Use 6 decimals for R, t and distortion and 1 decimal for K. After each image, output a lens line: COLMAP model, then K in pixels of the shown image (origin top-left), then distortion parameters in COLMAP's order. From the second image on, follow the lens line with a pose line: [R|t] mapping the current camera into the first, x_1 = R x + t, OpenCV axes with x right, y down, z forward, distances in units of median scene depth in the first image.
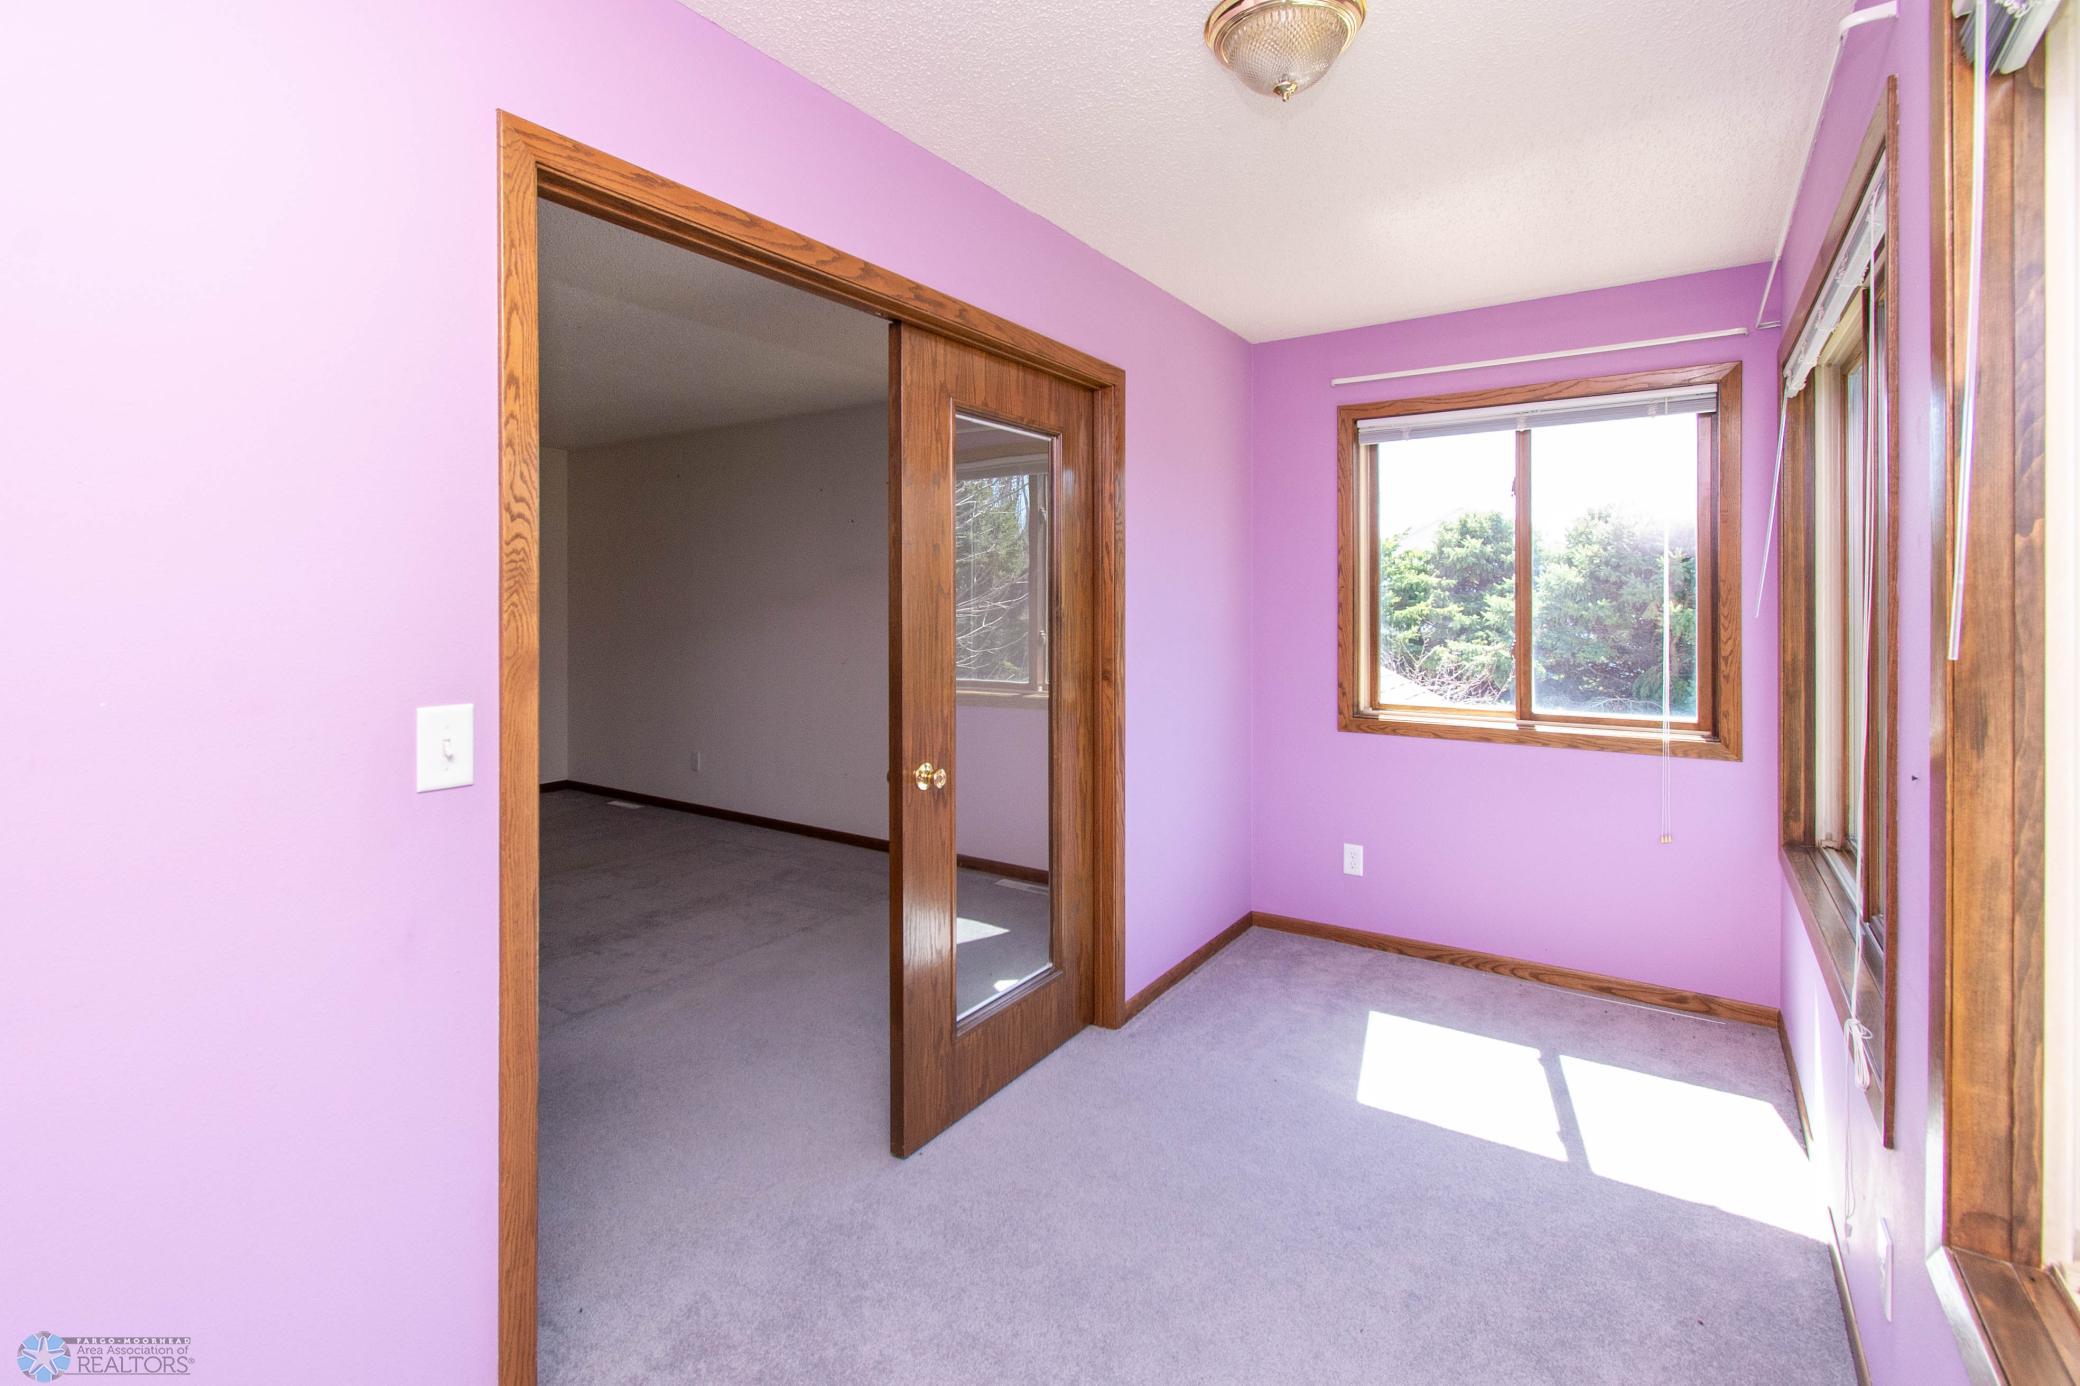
lens RADIAL K [[1053.1, 0, 1012.3], [0, 1053.1, 691.9], [0, 0, 1]] dist [0.000139, -0.005005]
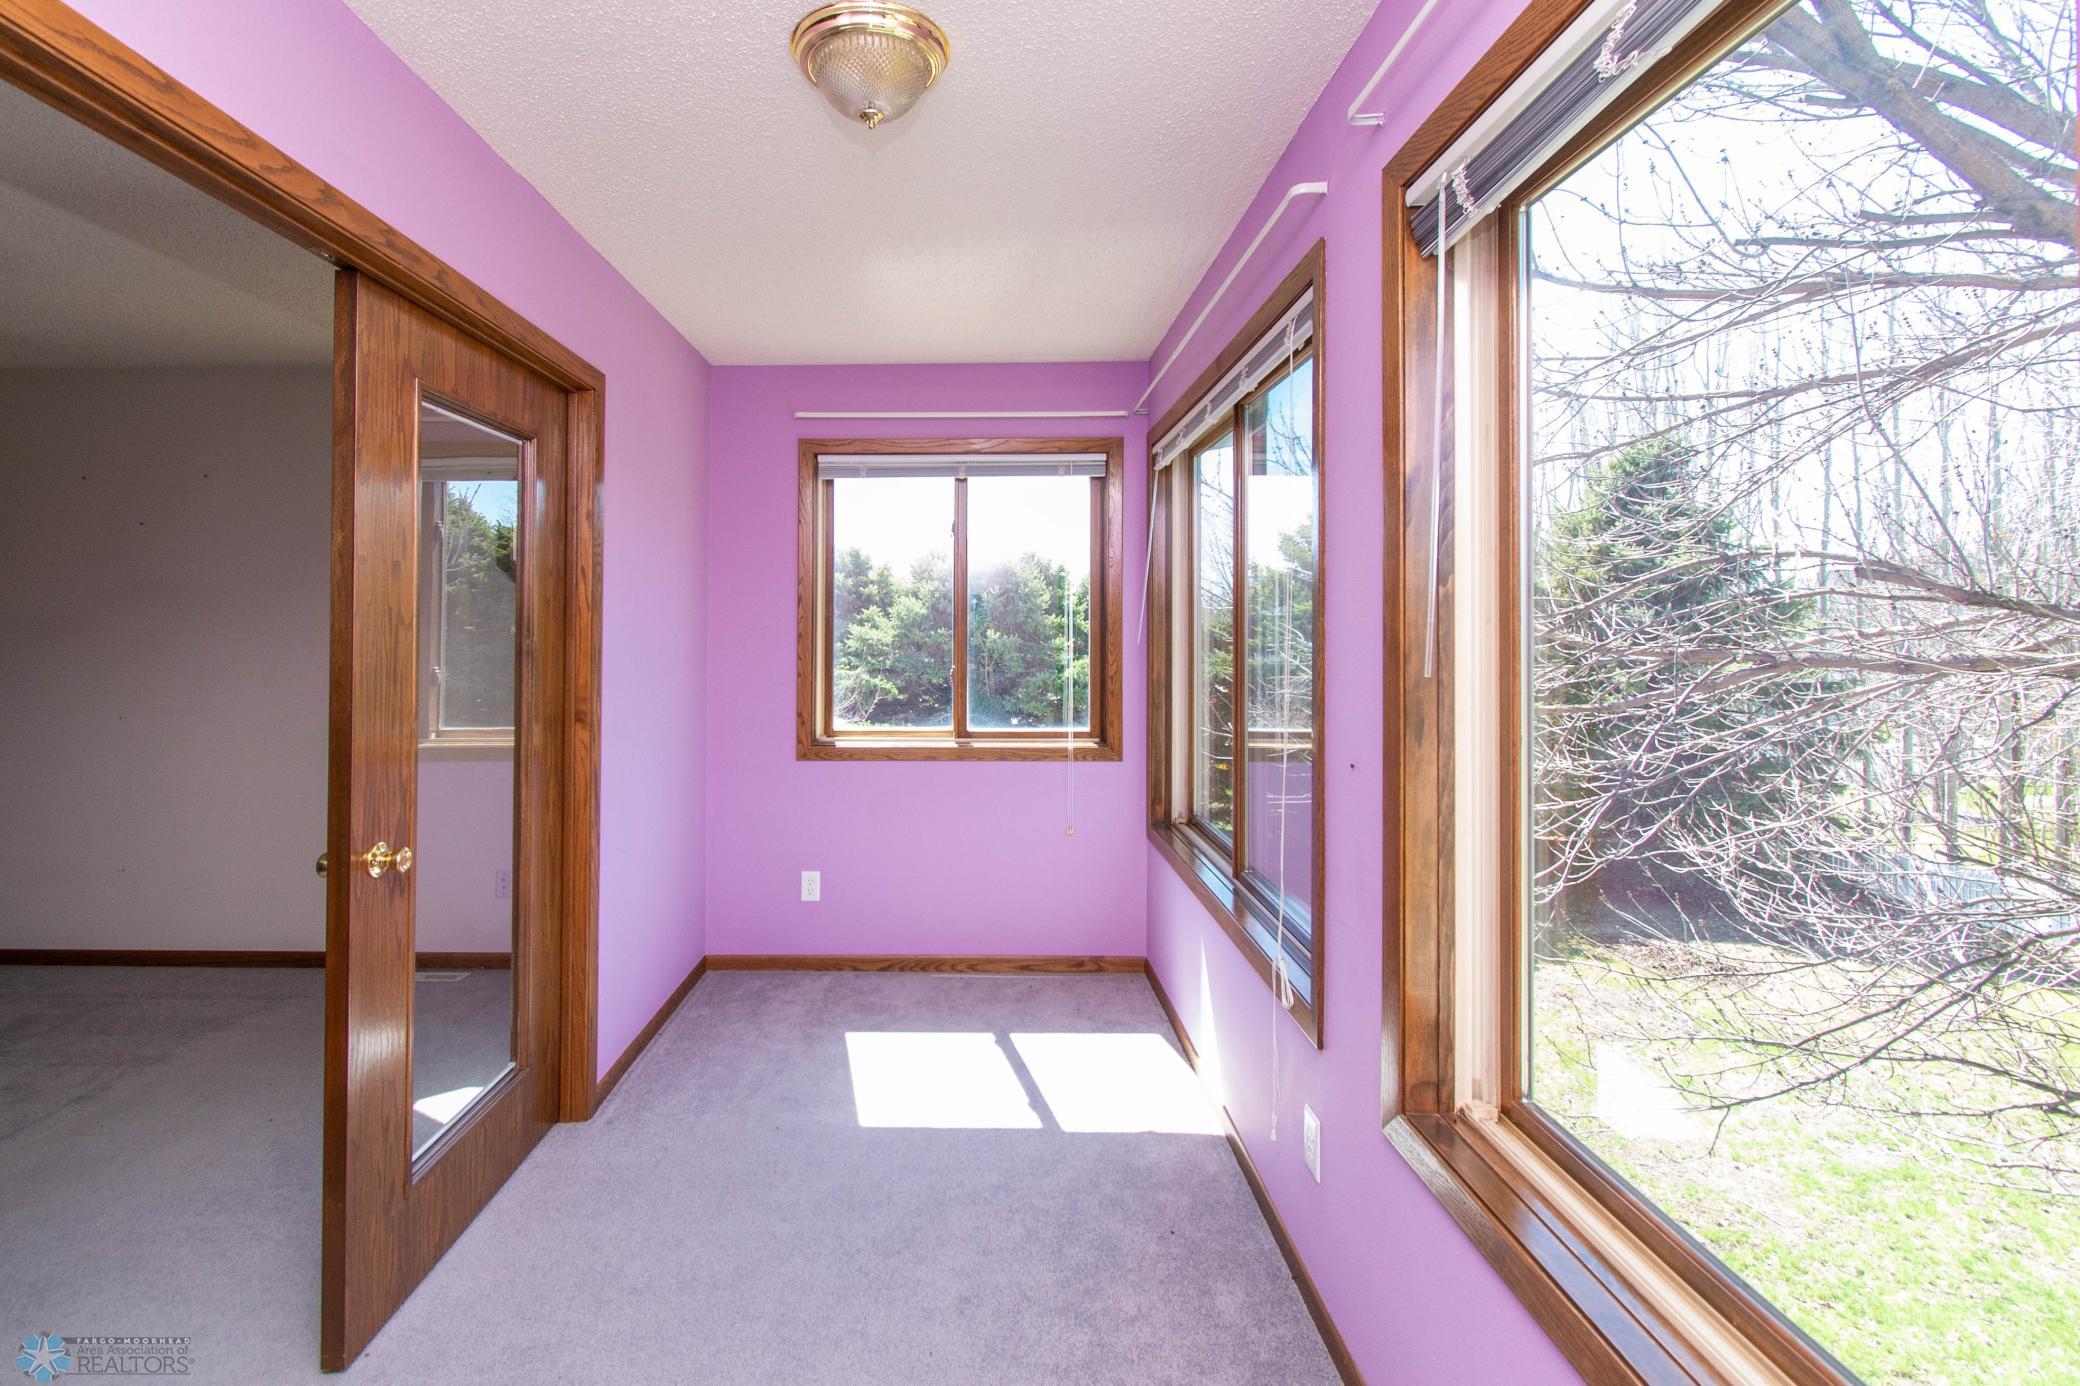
lens RADIAL K [[1041.4, 0, 1040.5], [0, 1041.4, 685.0], [0, 0, 1]] dist [-0.000001, -0.001901]
pose [[0.809379, -0.031739, 0.586428, -0.104941], [0.050670, 0.998589, -0.015887, -0.008728], [-0.585096, 0.042573, 0.809846, 0.072106]]
